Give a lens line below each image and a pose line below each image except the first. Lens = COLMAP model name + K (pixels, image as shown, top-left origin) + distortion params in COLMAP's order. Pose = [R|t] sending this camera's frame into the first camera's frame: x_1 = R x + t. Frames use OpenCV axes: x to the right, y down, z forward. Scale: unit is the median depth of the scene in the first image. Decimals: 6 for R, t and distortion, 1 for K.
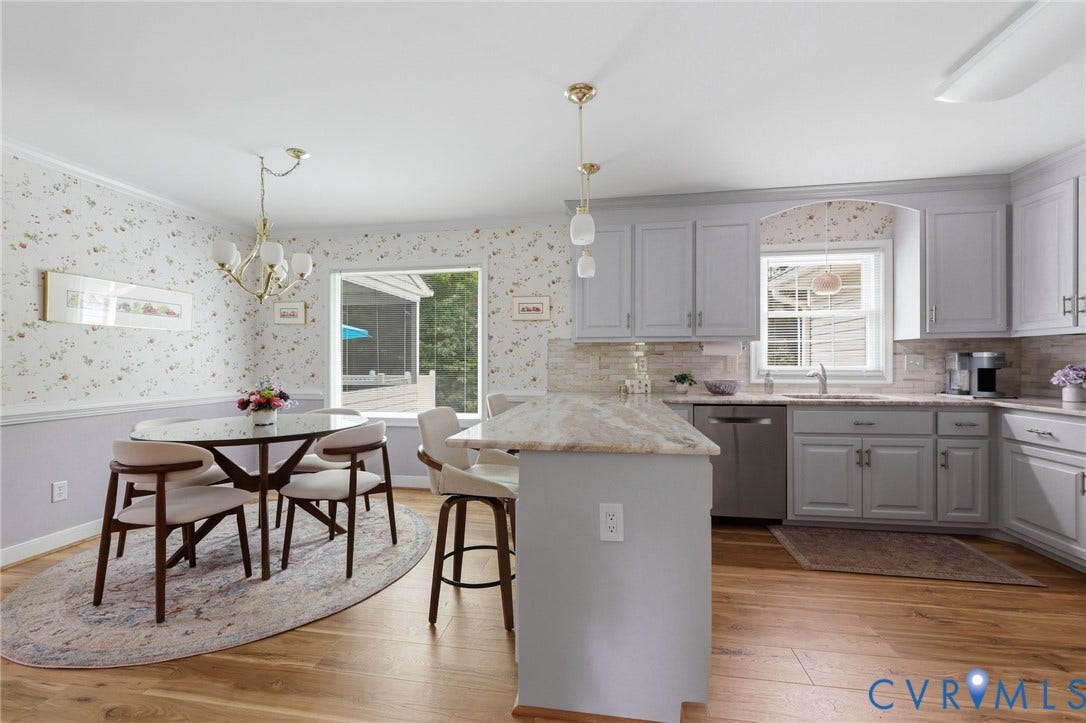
lens RADIAL K [[450.4, 0, 544.6], [0, 450.4, 359.8], [0, 0, 1]] dist [0.000165, 0.000002]
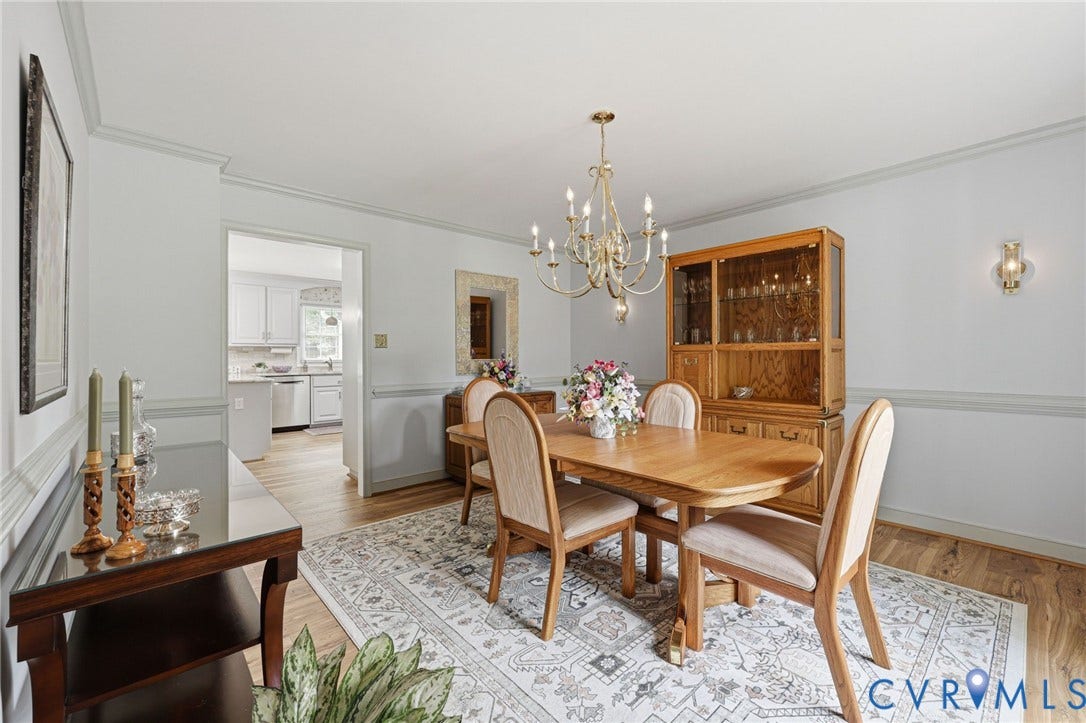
lens RADIAL K [[450.4, 0, 543.3], [0, 450.4, 358.1], [0, 0, 1]] dist [0.000165, 0.000002]
pose [[0.625510, -0.002991, 0.780211, -0.460631], [-0.000909, 0.999989, 0.004562, 0.001464], [-0.780216, -0.003562, 0.625500, -1.214289]]
